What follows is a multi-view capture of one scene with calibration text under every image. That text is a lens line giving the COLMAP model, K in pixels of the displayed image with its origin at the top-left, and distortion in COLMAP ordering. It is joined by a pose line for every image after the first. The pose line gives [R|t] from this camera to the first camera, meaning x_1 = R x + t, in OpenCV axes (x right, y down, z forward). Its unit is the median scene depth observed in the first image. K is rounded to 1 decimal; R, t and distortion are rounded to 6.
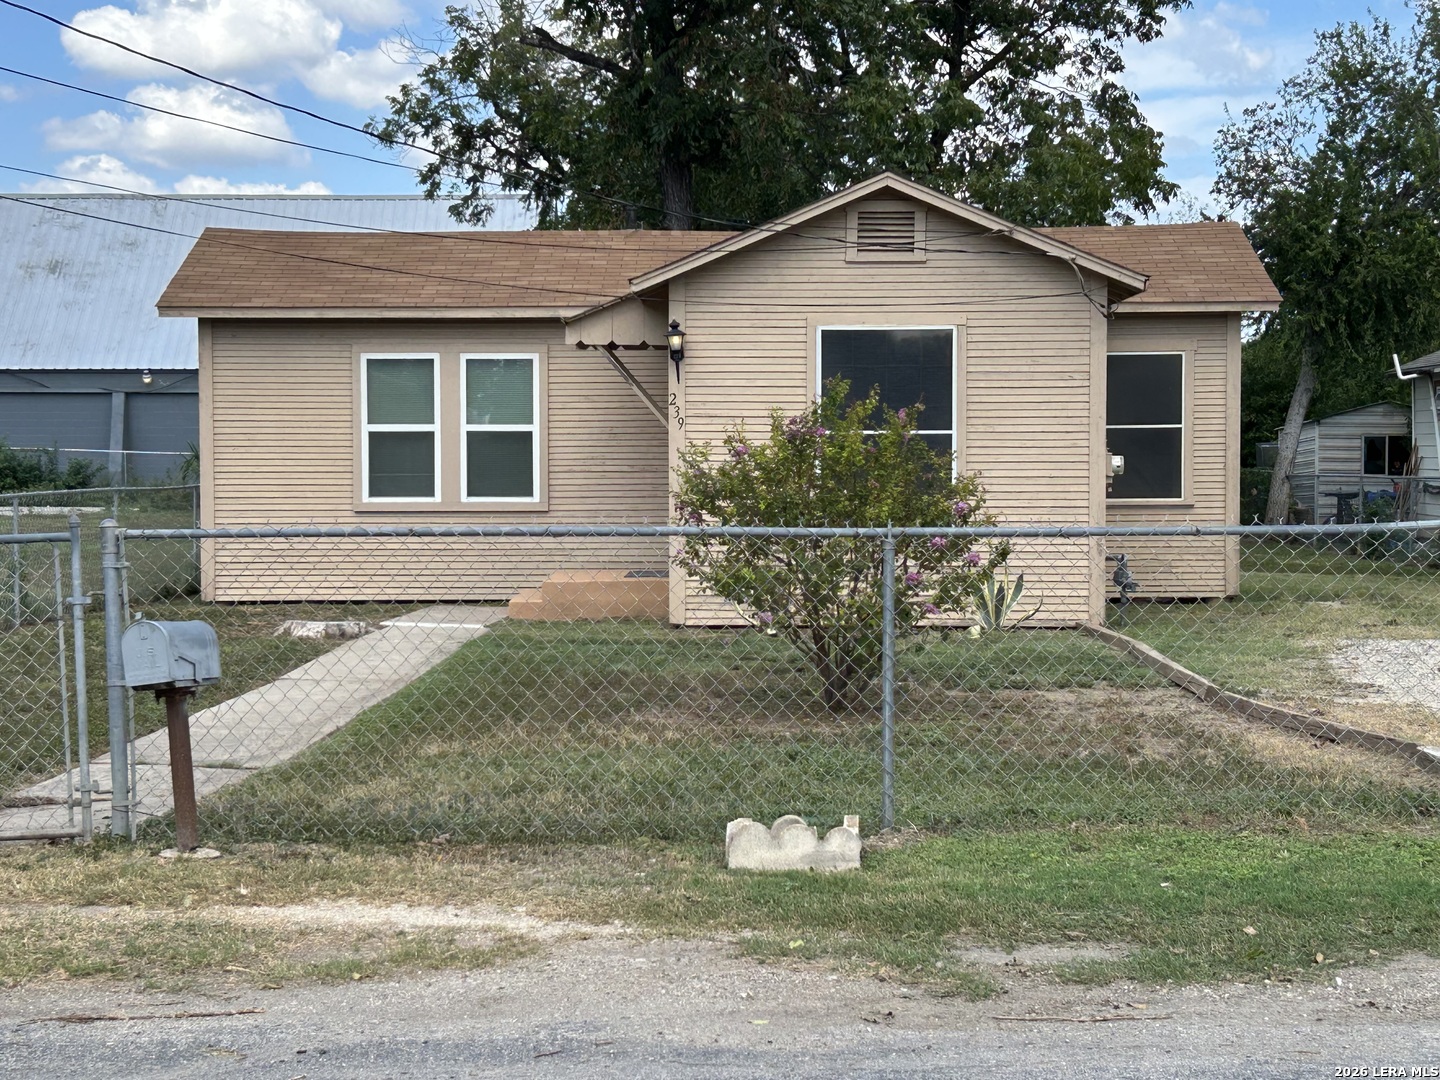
lens RADIAL K [[2483.2, 0, 715.1], [0, 2483.2, 535.5], [0, 0, 1]] dist [0.157107, 0.000000]
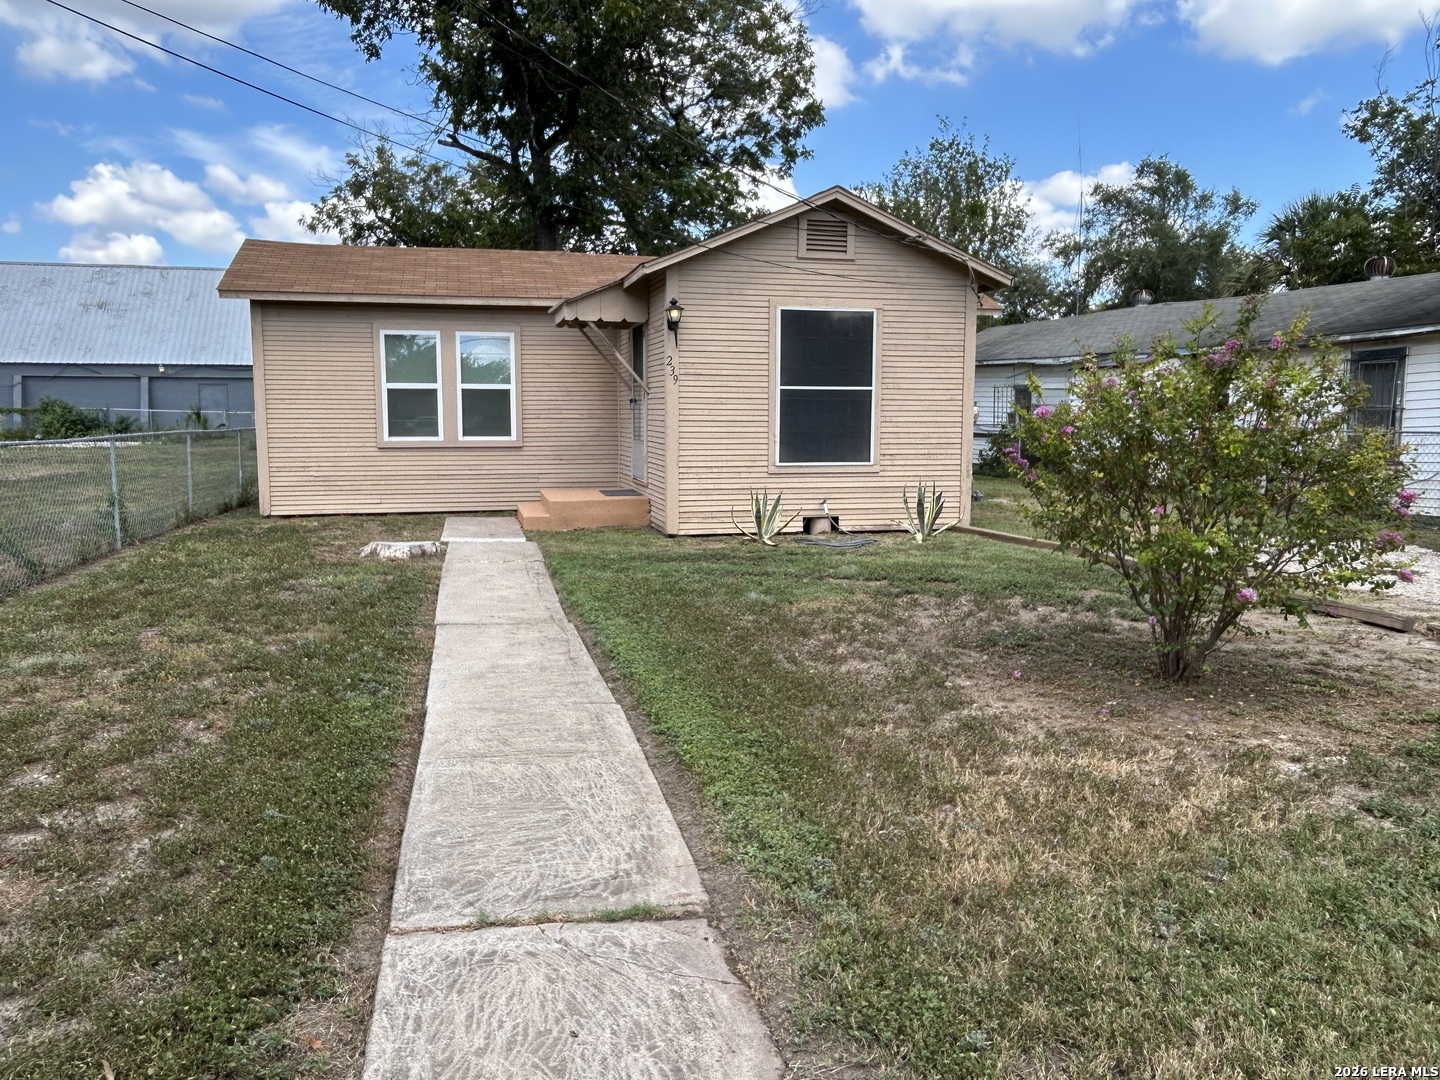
lens RADIAL K [[1085.3, 0, 724.3], [0, 1085.3, 542.5], [0, 0, 1]] dist [-0.001226, 0.003742]
pose [[0.965104, -0.027573, 0.260413, -0.118307], [0.005737, 0.996429, 0.084241, -0.006830], [-0.261805, -0.079808, 0.961815, 0.377302]]
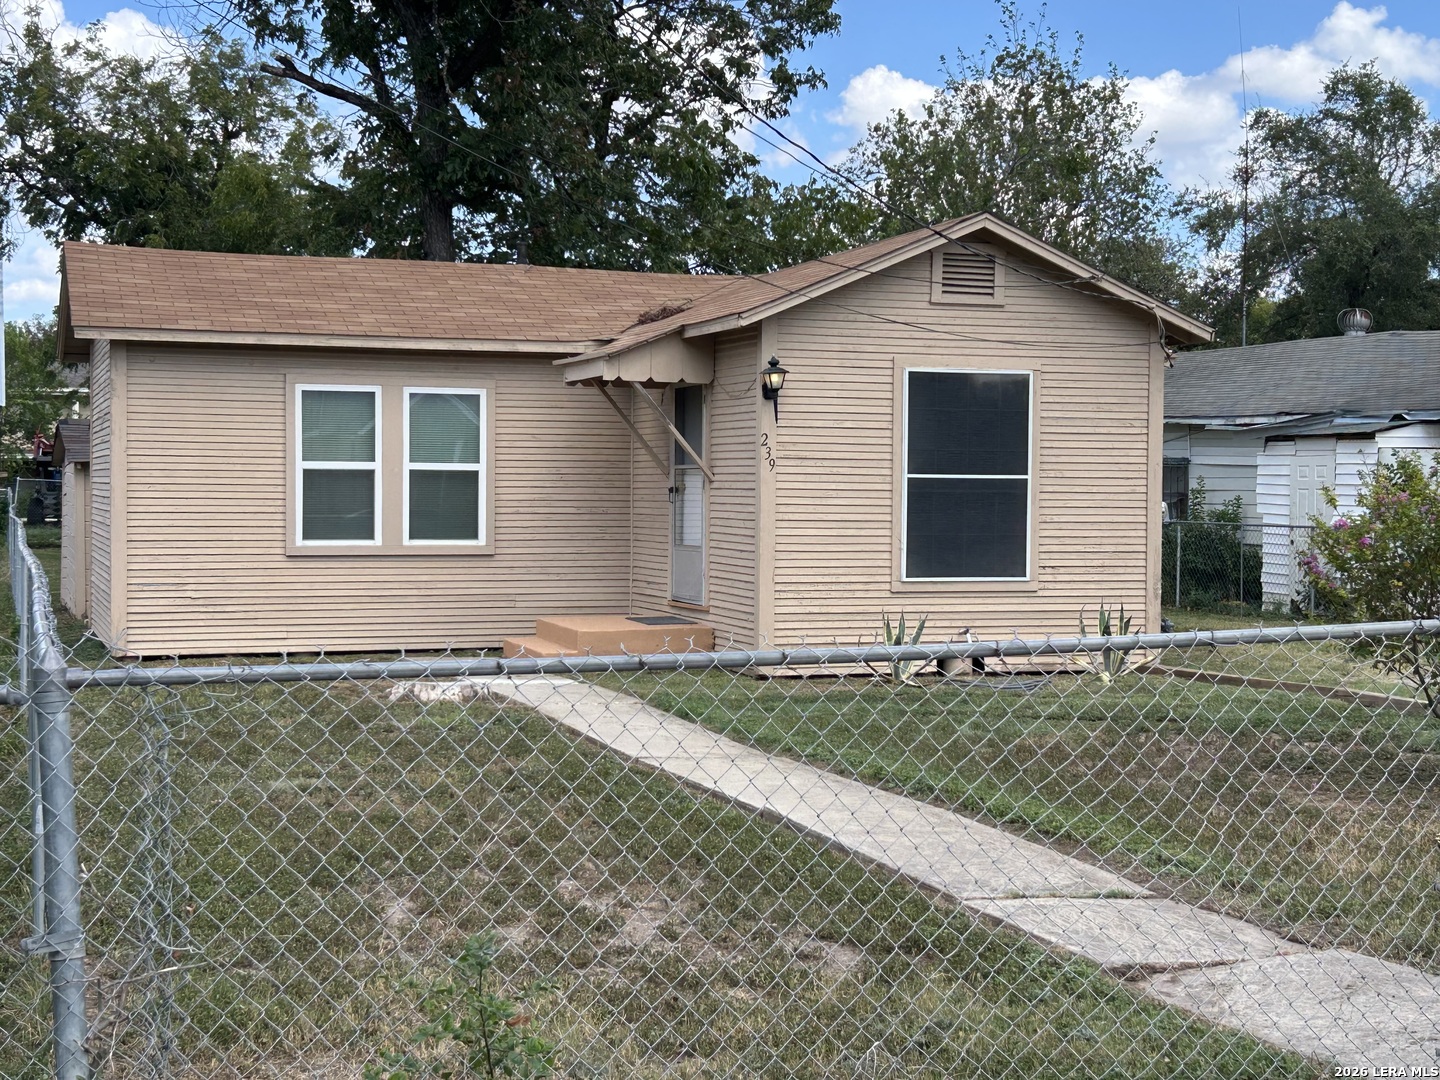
lens RADIAL K [[2153.7, 0, 718.0], [0, 2153.7, 535.2], [0, 0, 1]] dist [0.073506, 0.000000]
pose [[0.937121, 0.001232, 0.349002, -0.274698], [0.003389, 0.999915, -0.012630, -0.006556], [-0.348988, 0.013018, 0.937037, 0.197425]]
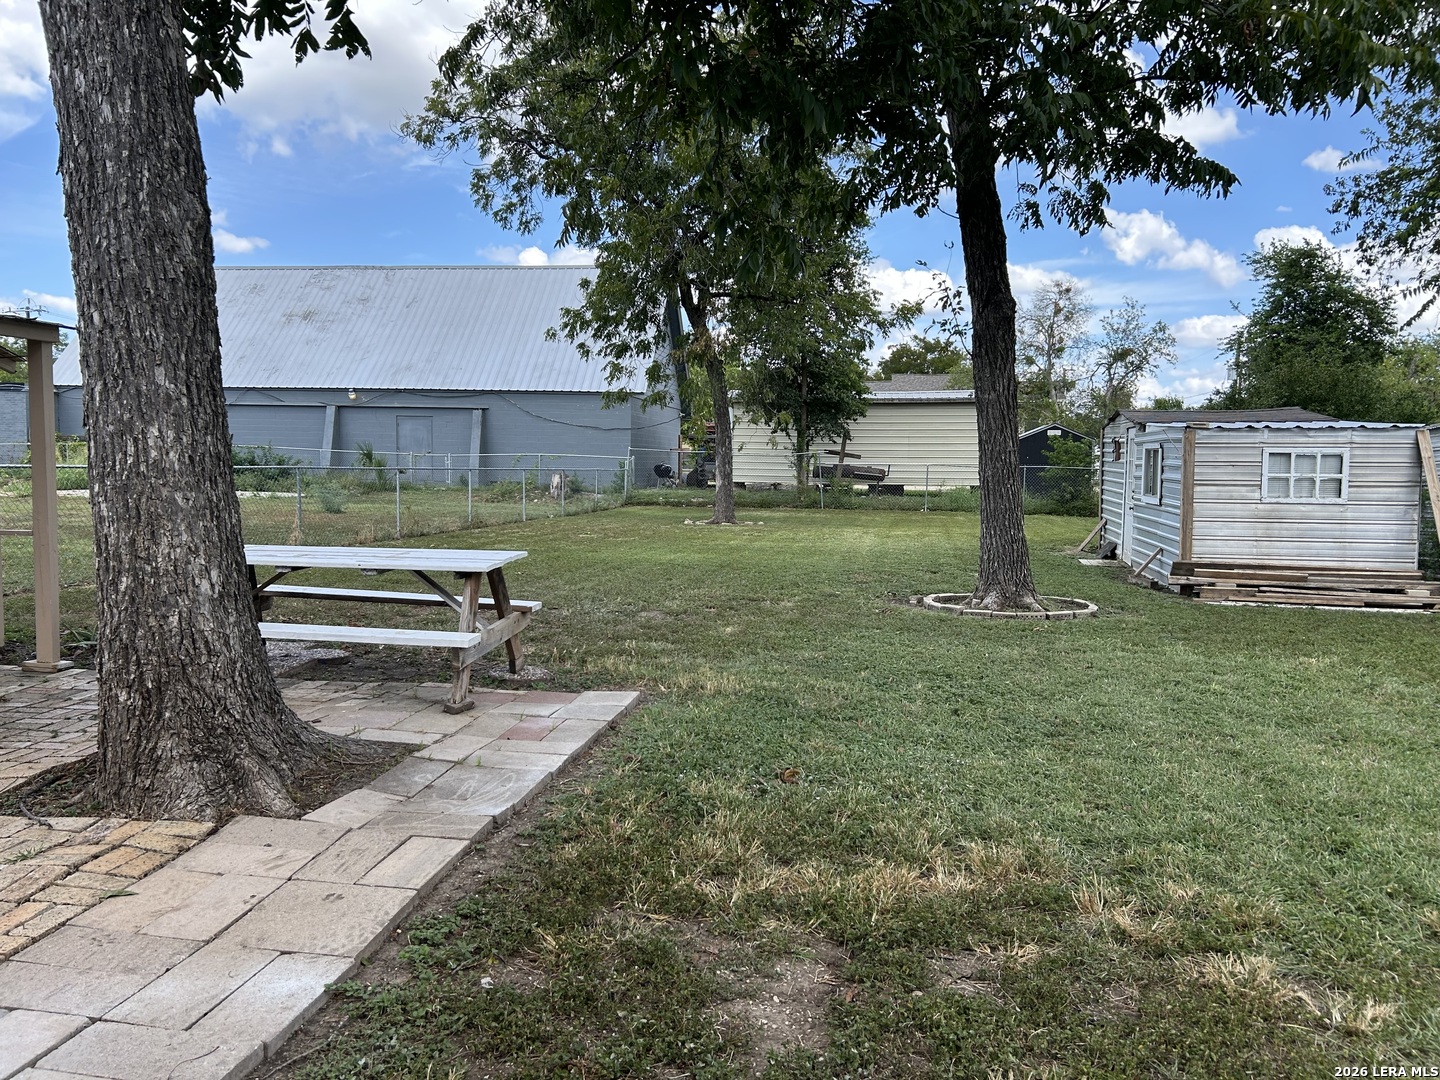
lens RADIAL K [[1090.3, 0, 718.4], [0, 1090.3, 538.8], [0, 0, 1]] dist [0.044782, -0.052544]
pose [[0.992586, 0.028847, -0.118071, 0.092740], [-0.025187, 0.999158, 0.032377, -0.027150], [0.118906, -0.029163, 0.992477, 1.161276]]
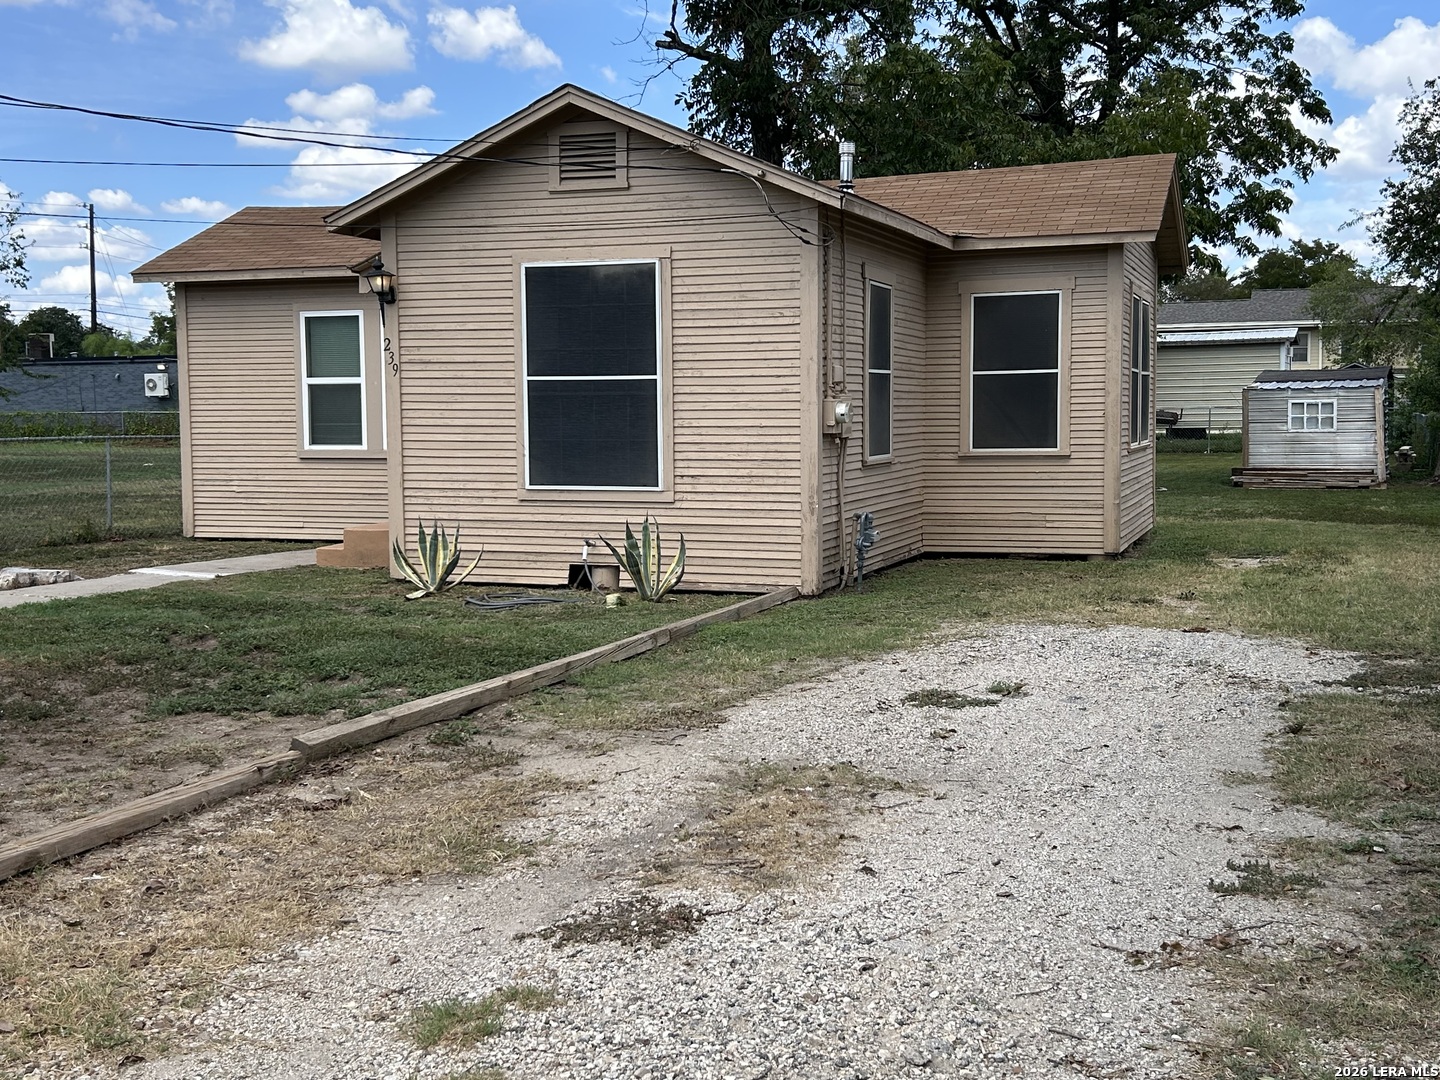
lens RADIAL K [[1658.8, 0, 731.2], [0, 1658.8, 537.2], [0, 0, 1]] dist [0.090639, 0.000000]
pose [[0.949797, 0.019750, -0.312244, 0.264948], [-0.006182, 0.998995, 0.044384, -0.008618], [0.312807, -0.040225, 0.948965, 0.365463]]
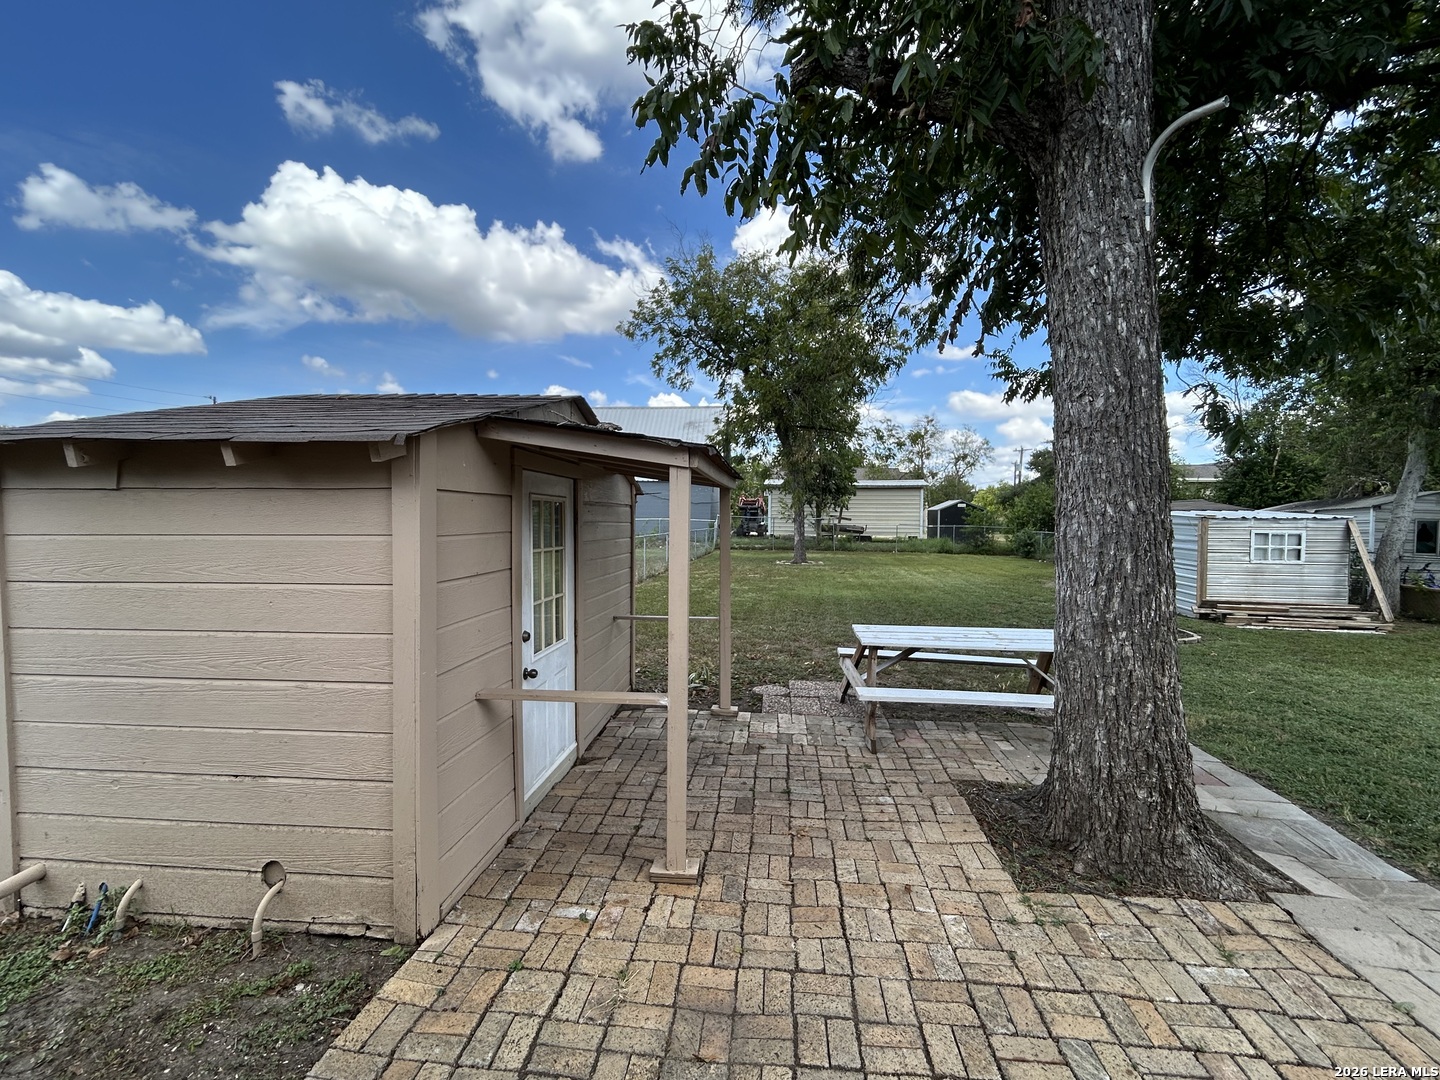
lens RADIAL K [[631.5, 0, 720.3], [0, 631.5, 540.9], [0, 0, 1]] dist [0.003266, 0.000177]
pose [[0.997107, 0.019997, -0.073334, -0.073517], [-0.019870, 0.999800, 0.002460, -0.042678], [0.073368, -0.000996, 0.997304, 1.182565]]
